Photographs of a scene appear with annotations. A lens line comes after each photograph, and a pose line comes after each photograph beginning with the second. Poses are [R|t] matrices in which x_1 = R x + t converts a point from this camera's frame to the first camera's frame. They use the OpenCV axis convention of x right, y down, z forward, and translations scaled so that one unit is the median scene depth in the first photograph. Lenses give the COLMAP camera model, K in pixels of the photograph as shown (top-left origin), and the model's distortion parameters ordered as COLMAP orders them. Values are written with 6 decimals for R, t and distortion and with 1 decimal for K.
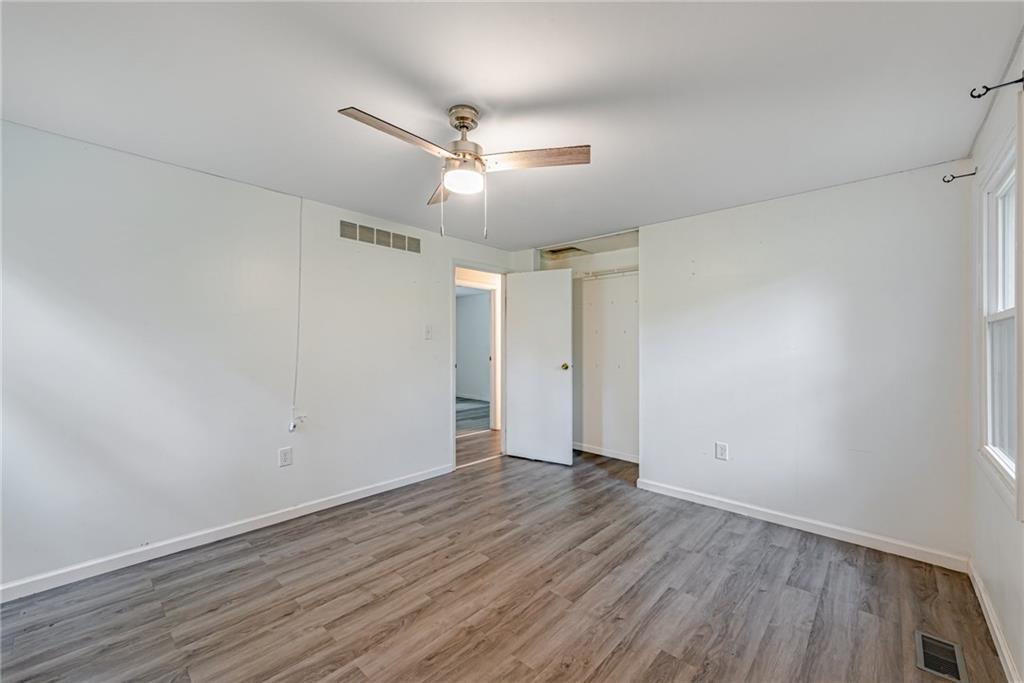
lens RADIAL K [[405.9, 0, 512.0], [0, 405.9, 342.7], [0, 0, 1]] dist [0.019623, -0.004684]
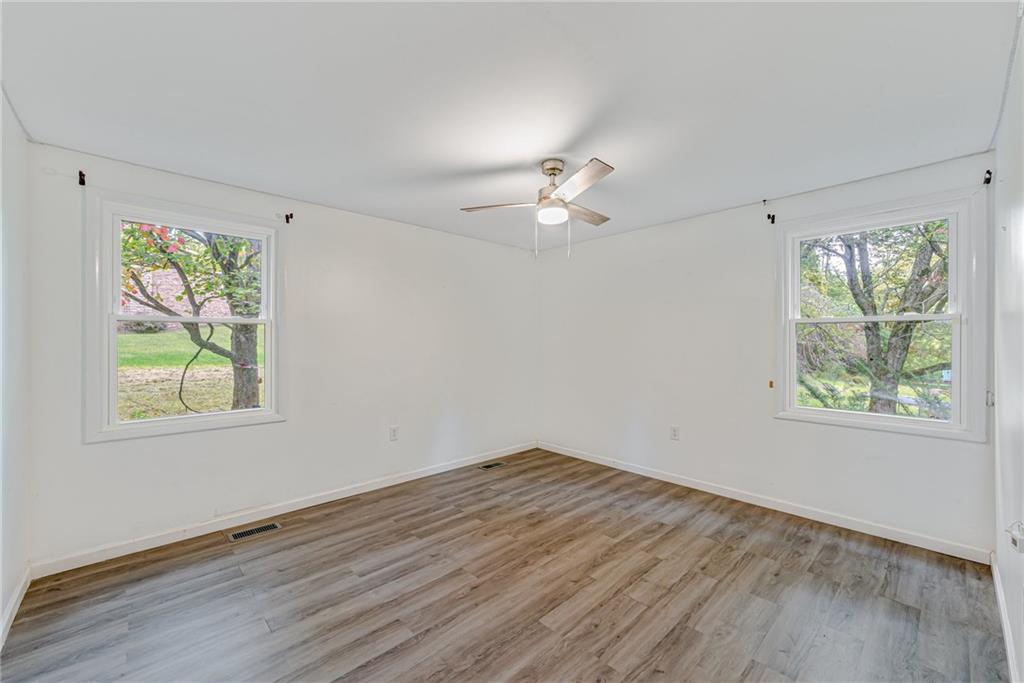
lens RADIAL K [[405.9, 0, 512.0], [0, 405.9, 342.7], [0, 0, 1]] dist [0.019623, -0.004684]
pose [[-0.997710, -0.006484, 0.067319, -0.061473], [-0.006228, 0.999973, 0.004024, 0.004168], [-0.067344, 0.003595, -0.997723, 2.086718]]
